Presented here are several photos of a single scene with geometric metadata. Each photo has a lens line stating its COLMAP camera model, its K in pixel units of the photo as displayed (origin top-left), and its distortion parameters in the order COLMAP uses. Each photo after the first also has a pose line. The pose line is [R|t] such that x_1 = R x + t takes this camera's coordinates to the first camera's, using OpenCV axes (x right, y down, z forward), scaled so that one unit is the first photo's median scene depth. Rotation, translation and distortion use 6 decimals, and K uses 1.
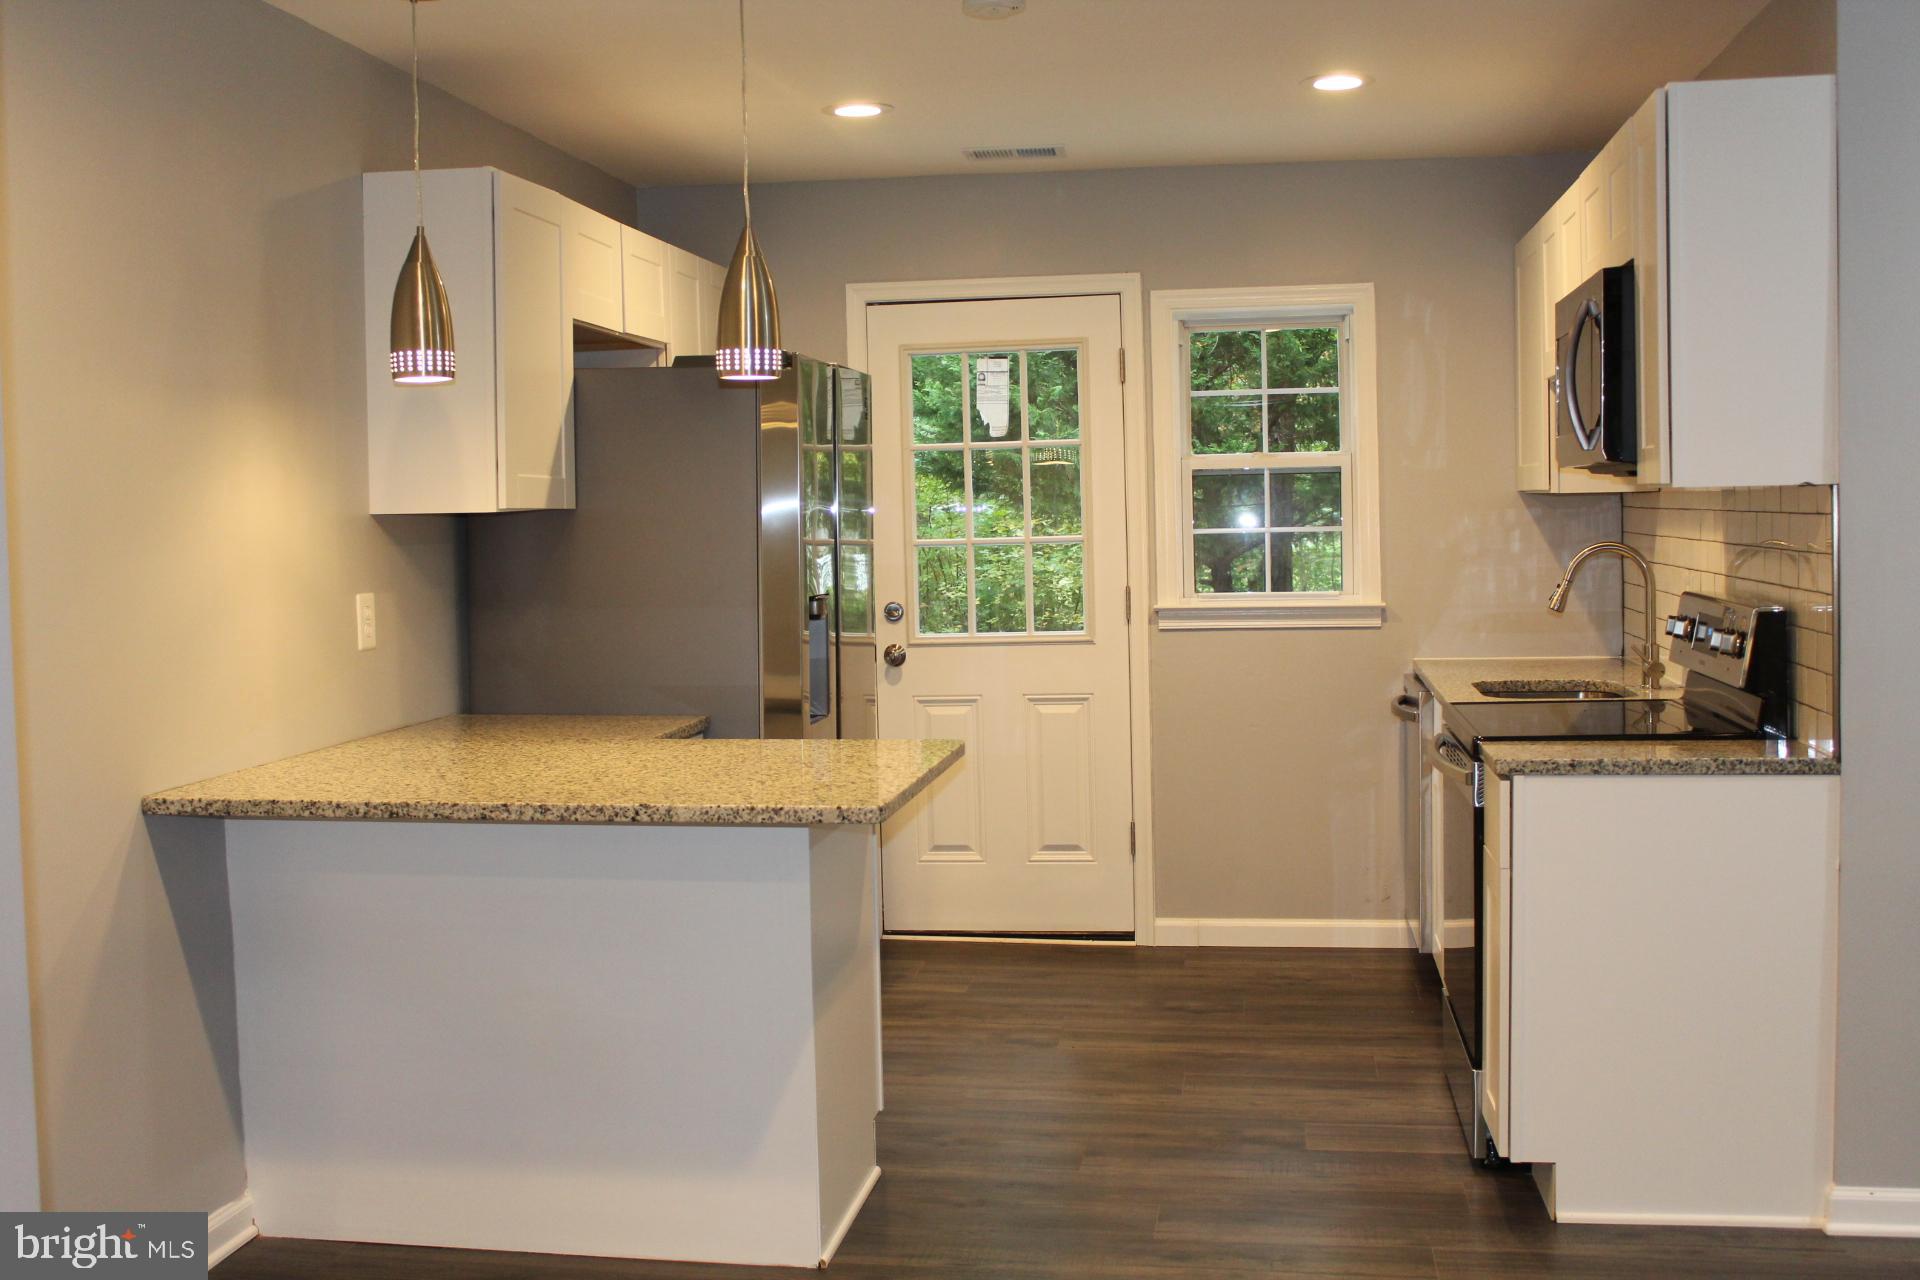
lens RADIAL K [[2029.0, 0, 960.0], [0, 2029.0, 640.0], [0, 0, 1]] dist [-0.093808, 0.012475]
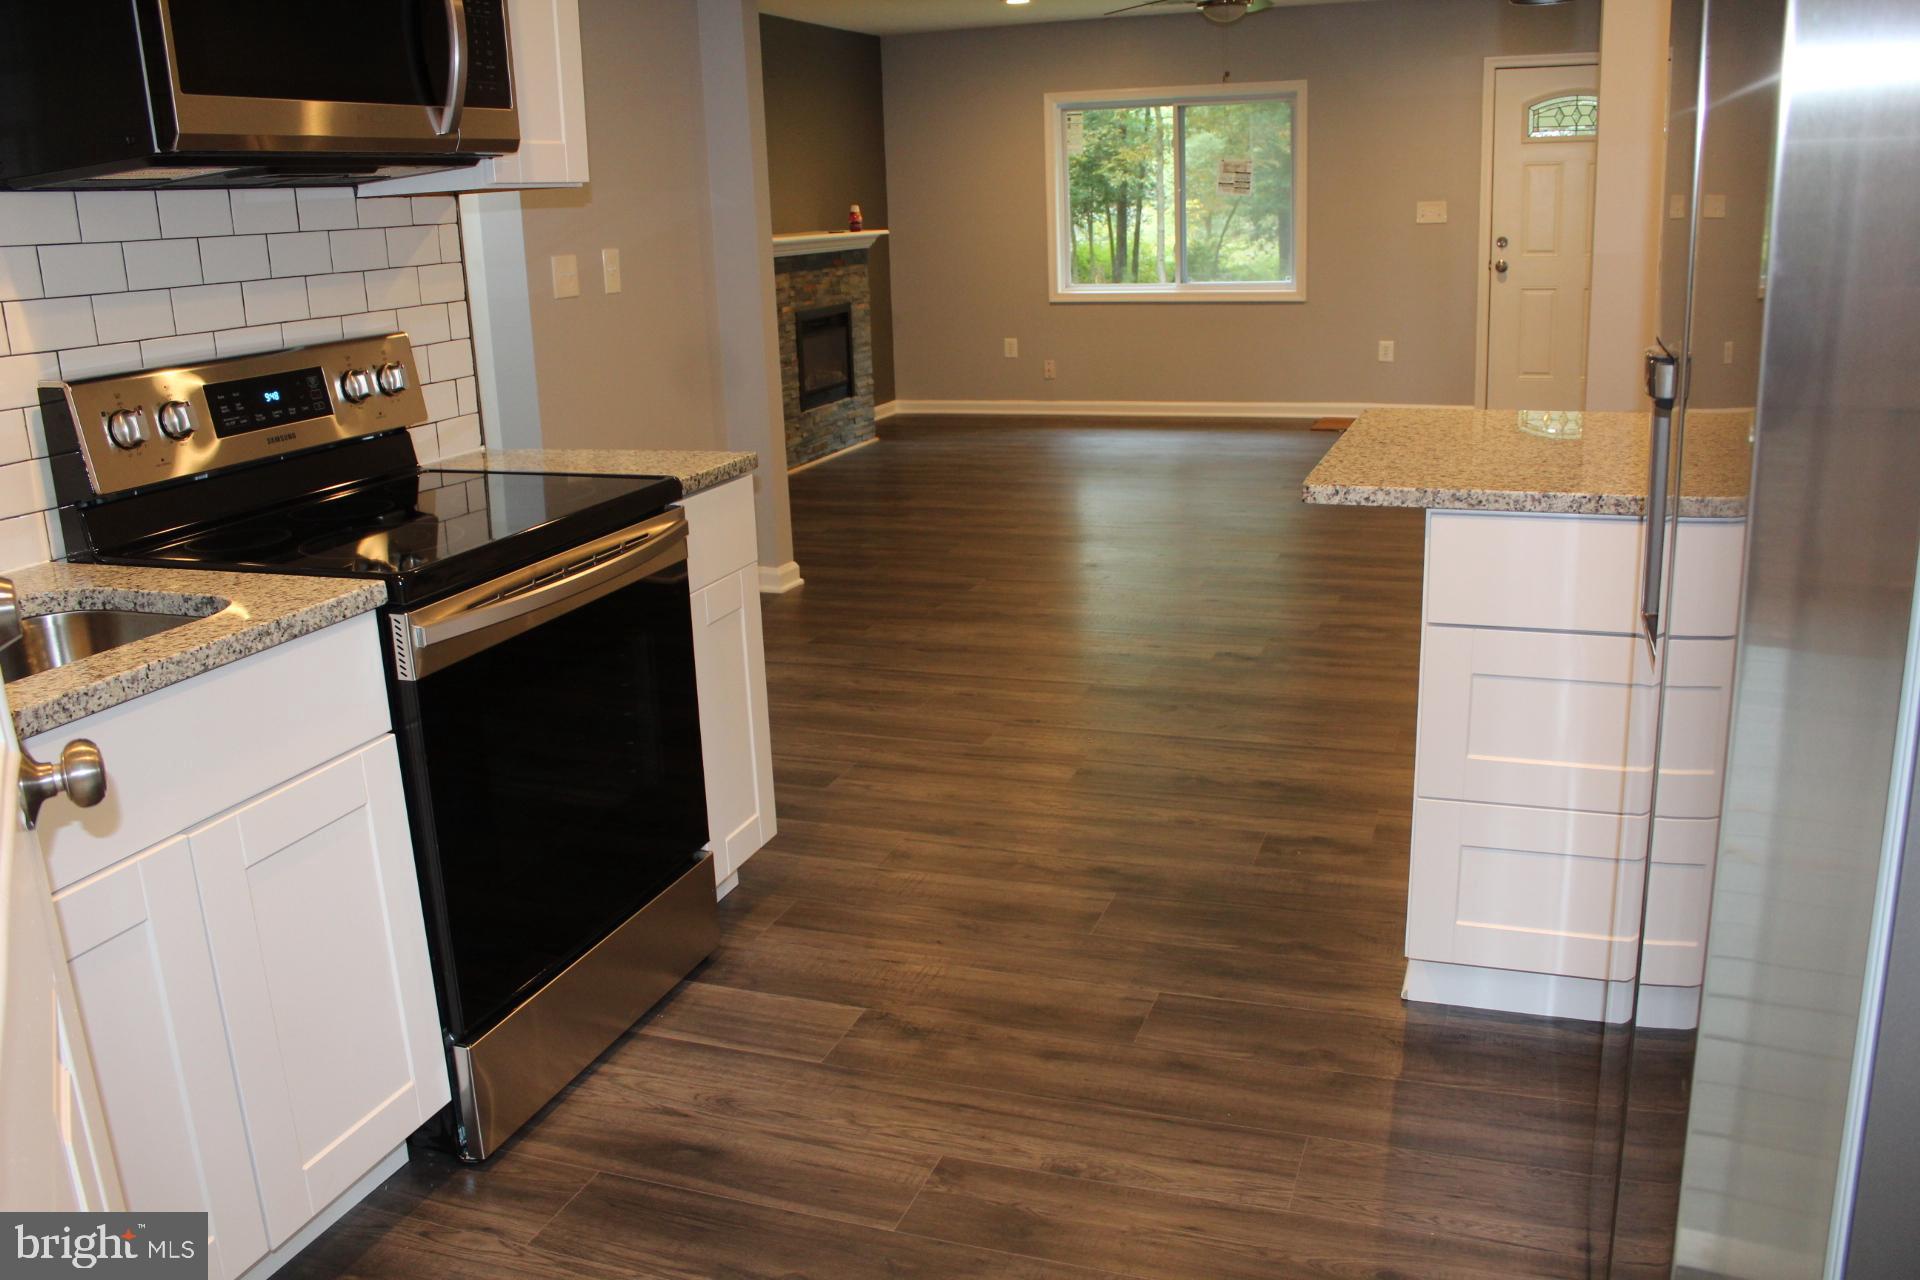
lens RADIAL K [[1570.7, 0, 960.0], [0, 1570.7, 640.0], [0, 0, 1]] dist [-0.197333, 0.178448]
pose [[-0.978099, -0.001491, 0.208135, 0.006776], [0.069185, 0.940786, 0.331865, -0.095869], [-0.196306, 0.338997, -0.920079, 1.624511]]
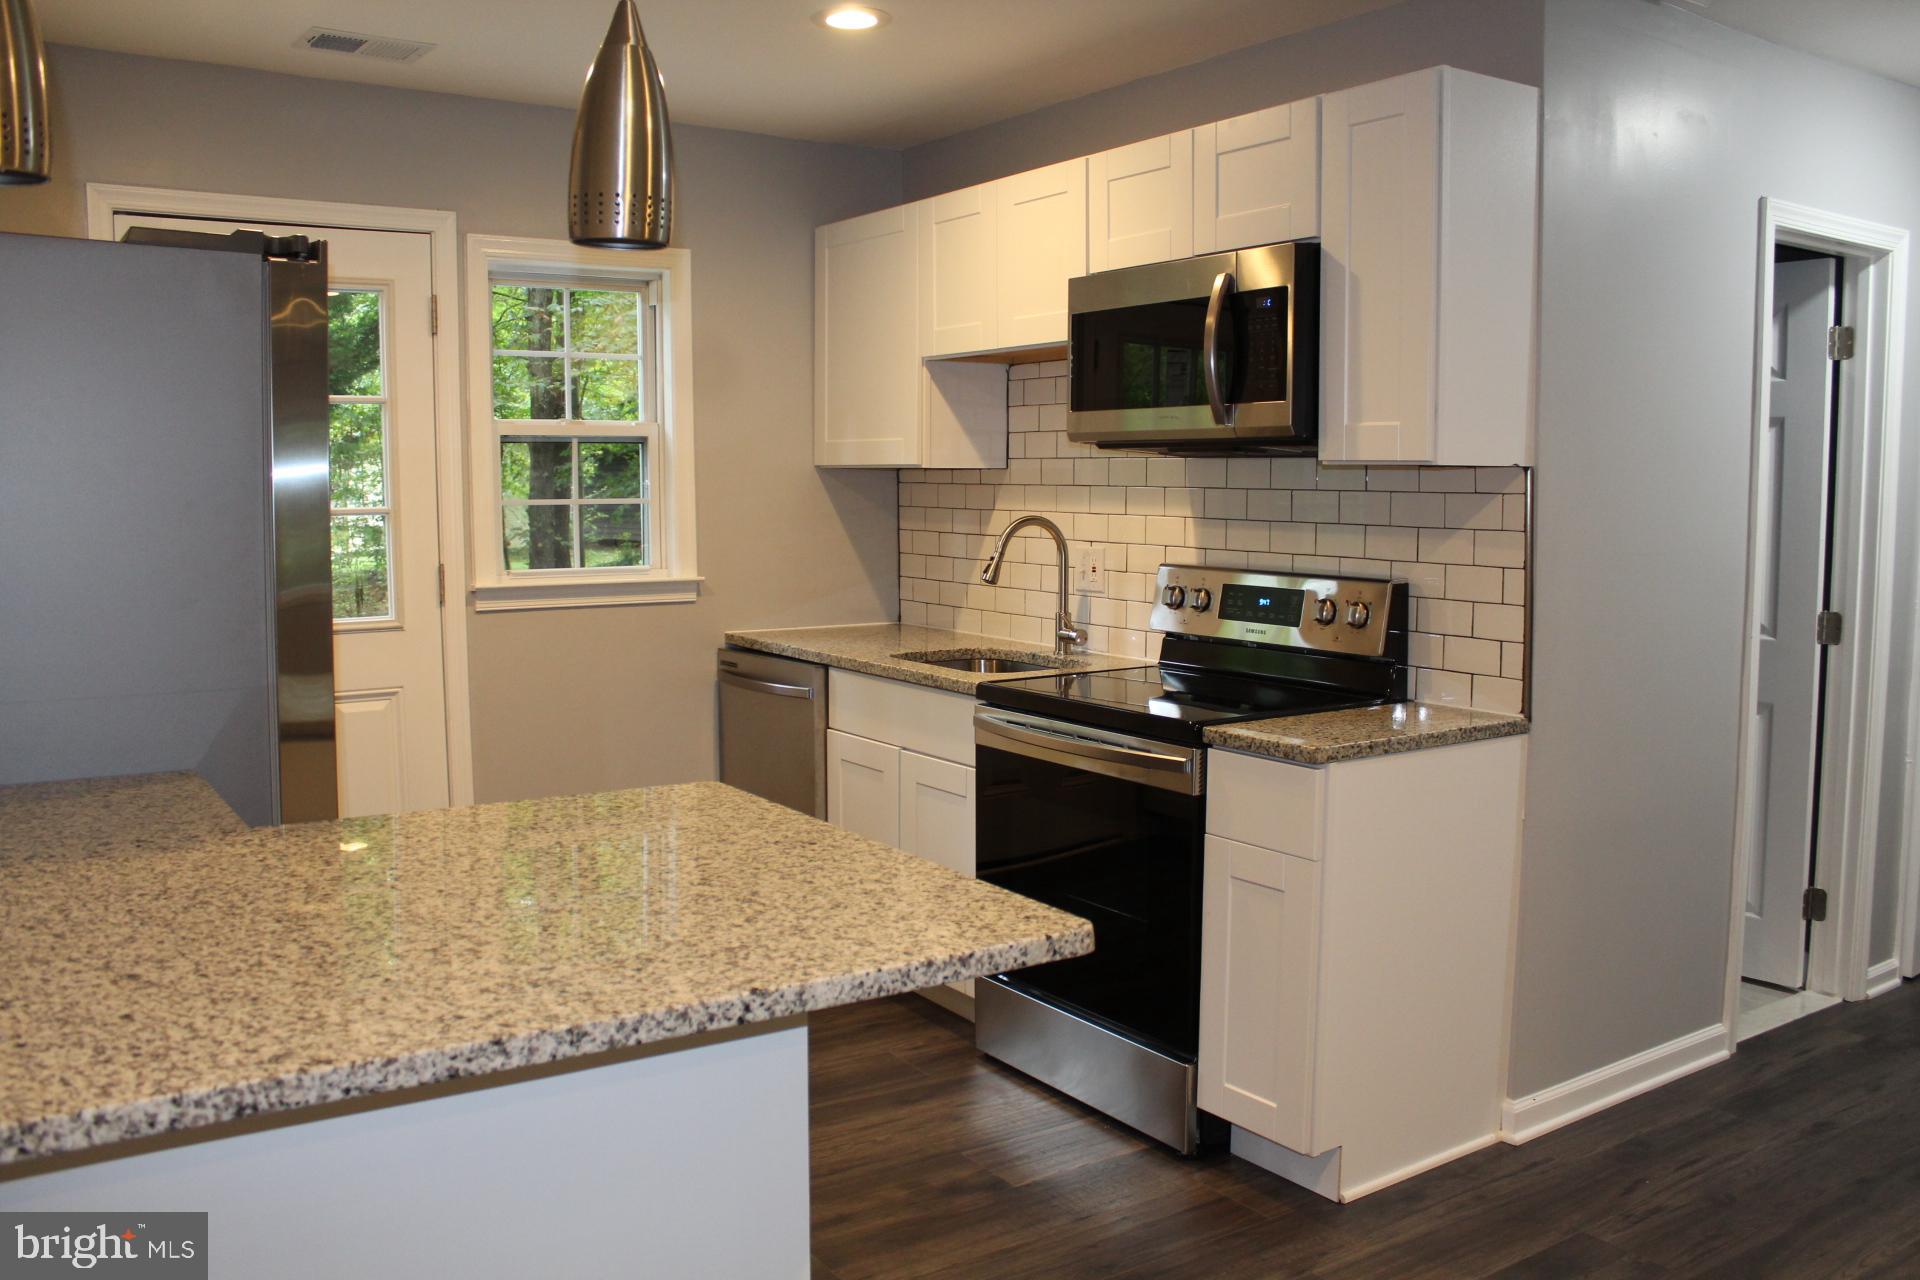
lens RADIAL K [[1570.7, 0, 960.0], [0, 1570.7, 640.0], [0, 0, 1]] dist [-0.197333, 0.178448]
pose [[0.733096, -0.045218, 0.678620, -0.327303], [0.024588, 0.998897, 0.039997, -0.022924], [-0.679680, -0.012636, 0.733400, 0.548932]]
